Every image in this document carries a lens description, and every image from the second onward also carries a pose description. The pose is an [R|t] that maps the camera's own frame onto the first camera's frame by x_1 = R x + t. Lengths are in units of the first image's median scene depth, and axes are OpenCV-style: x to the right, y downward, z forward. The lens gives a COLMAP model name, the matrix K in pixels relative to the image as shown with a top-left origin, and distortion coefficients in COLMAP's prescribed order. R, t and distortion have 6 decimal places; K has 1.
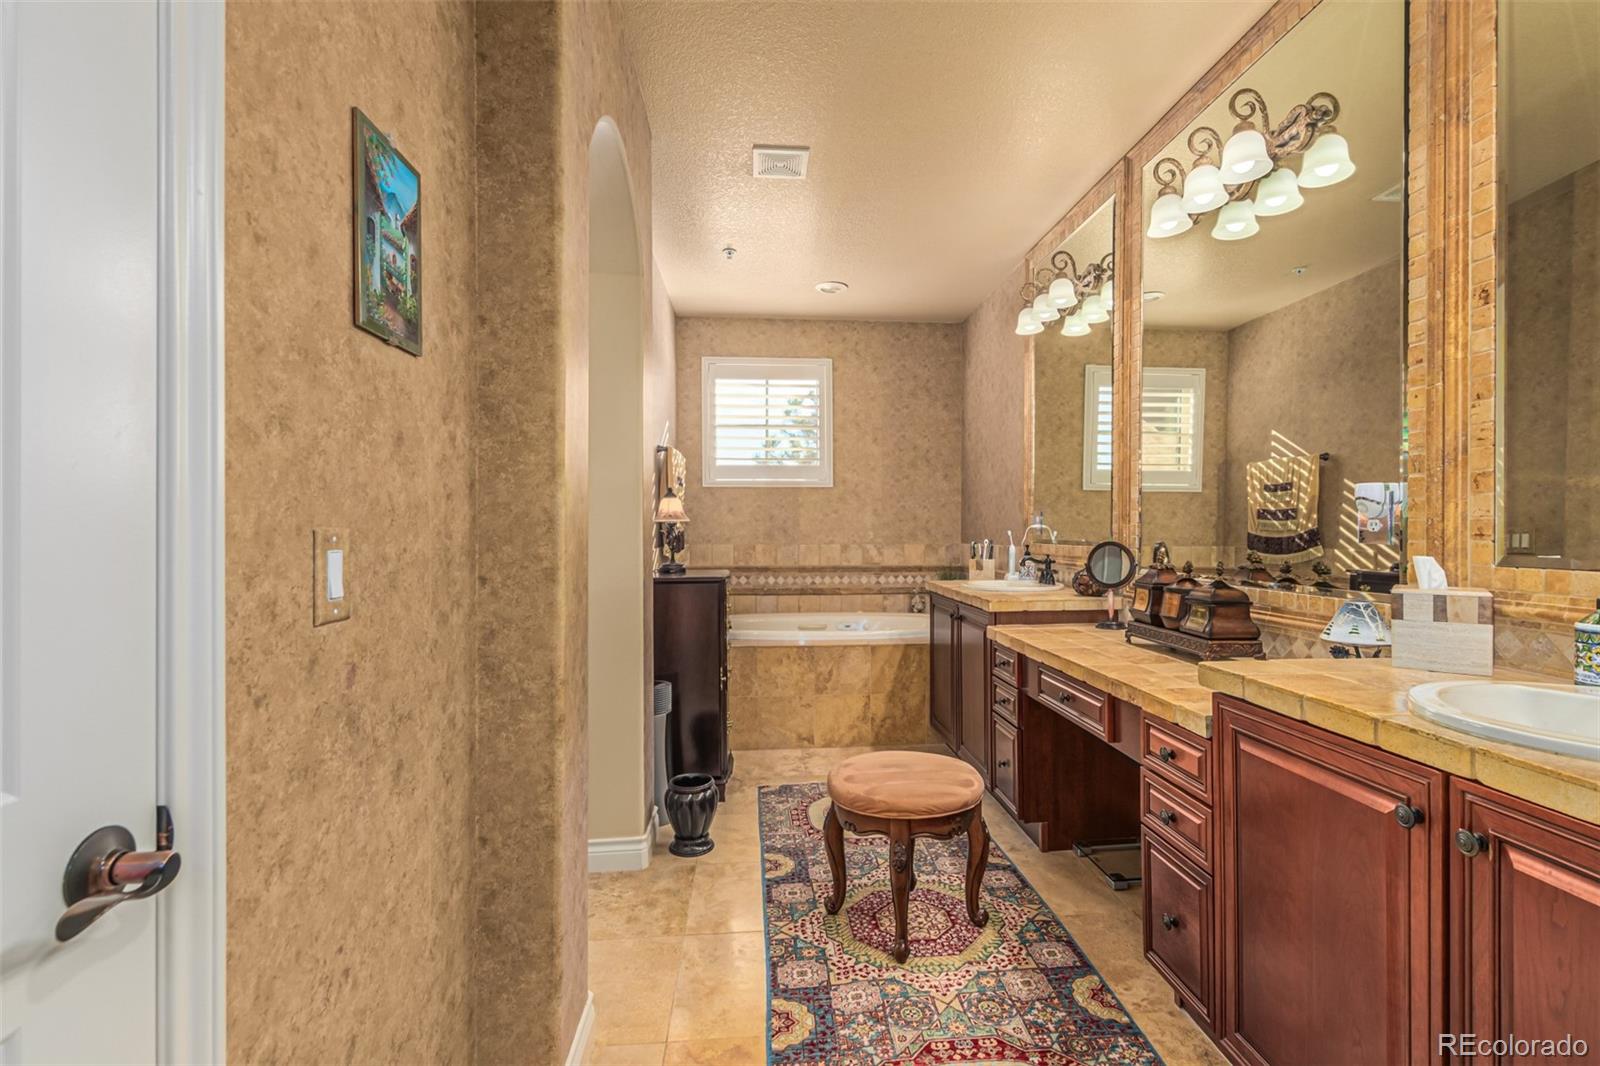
lens RADIAL K [[741.0, 0, 803.0], [0, 741.0, 528.1], [0, 0, 1]] dist [0.010836, -0.004952]
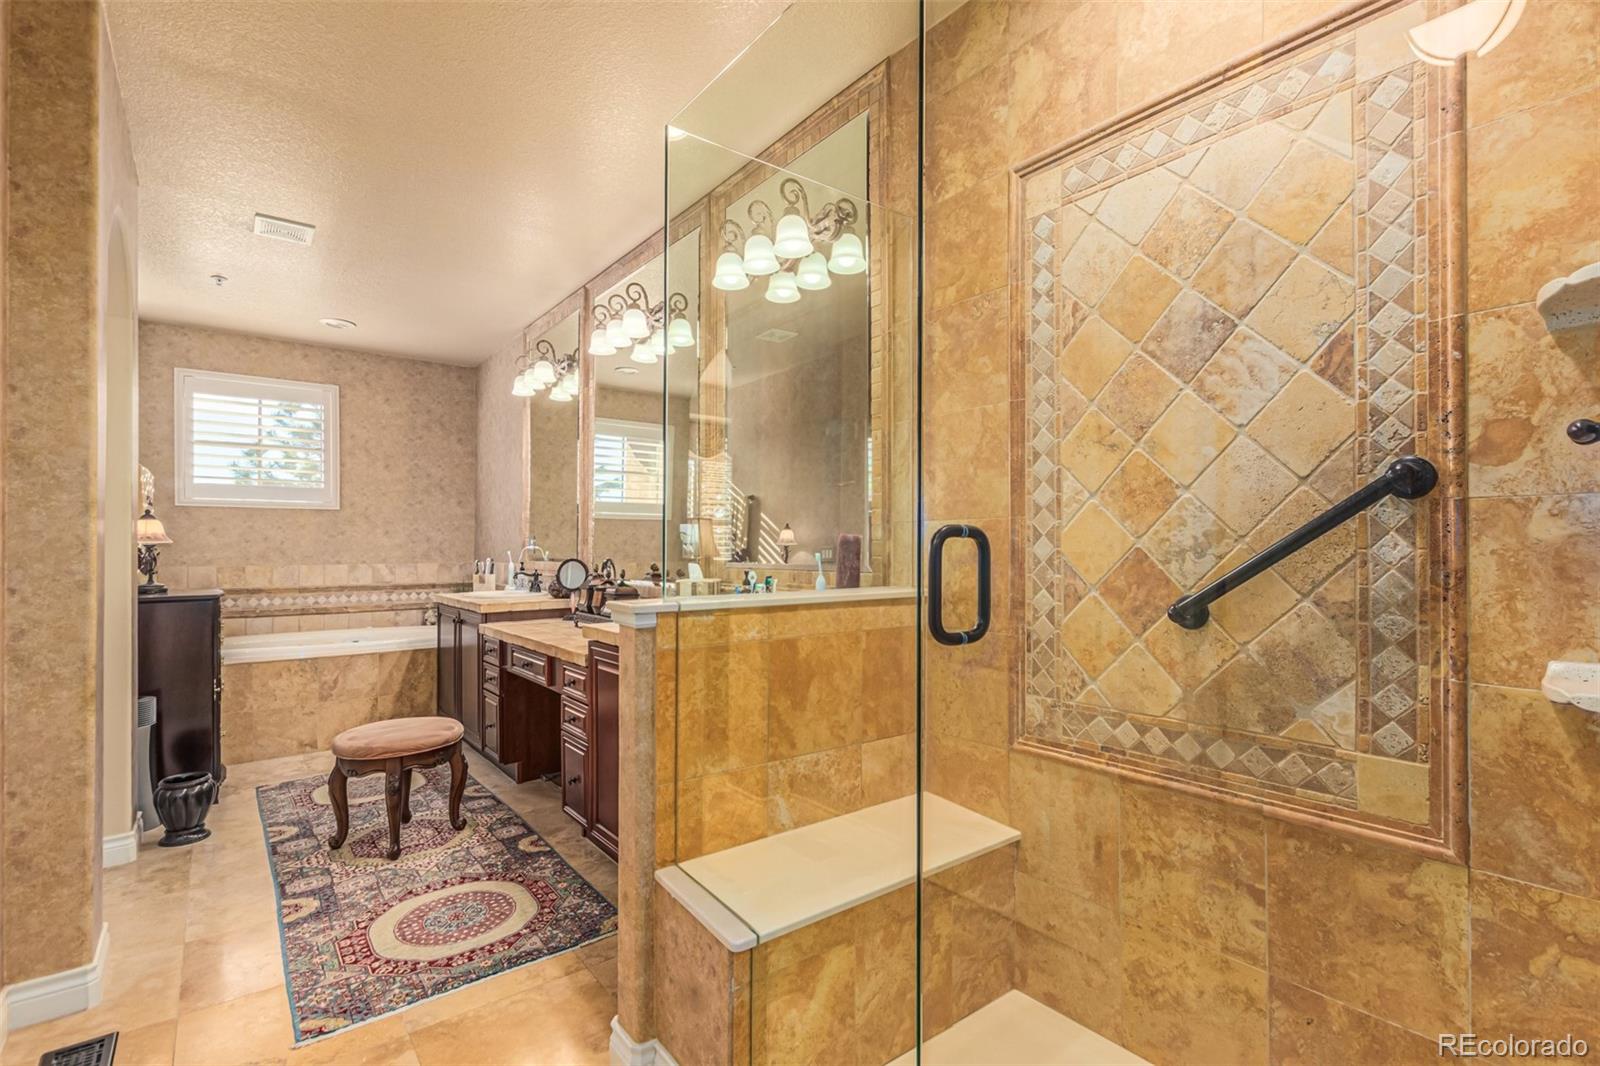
lens RADIAL K [[741.0, 0, 809.2], [0, 741.0, 540.8], [0, 0, 1]] dist [0.010836, -0.004952]
pose [[0.824019, 0.003343, 0.566553, -0.014442], [0.002442, 0.999952, -0.009452, -0.000598], [-0.566557, 0.009172, 0.823971, -0.447569]]
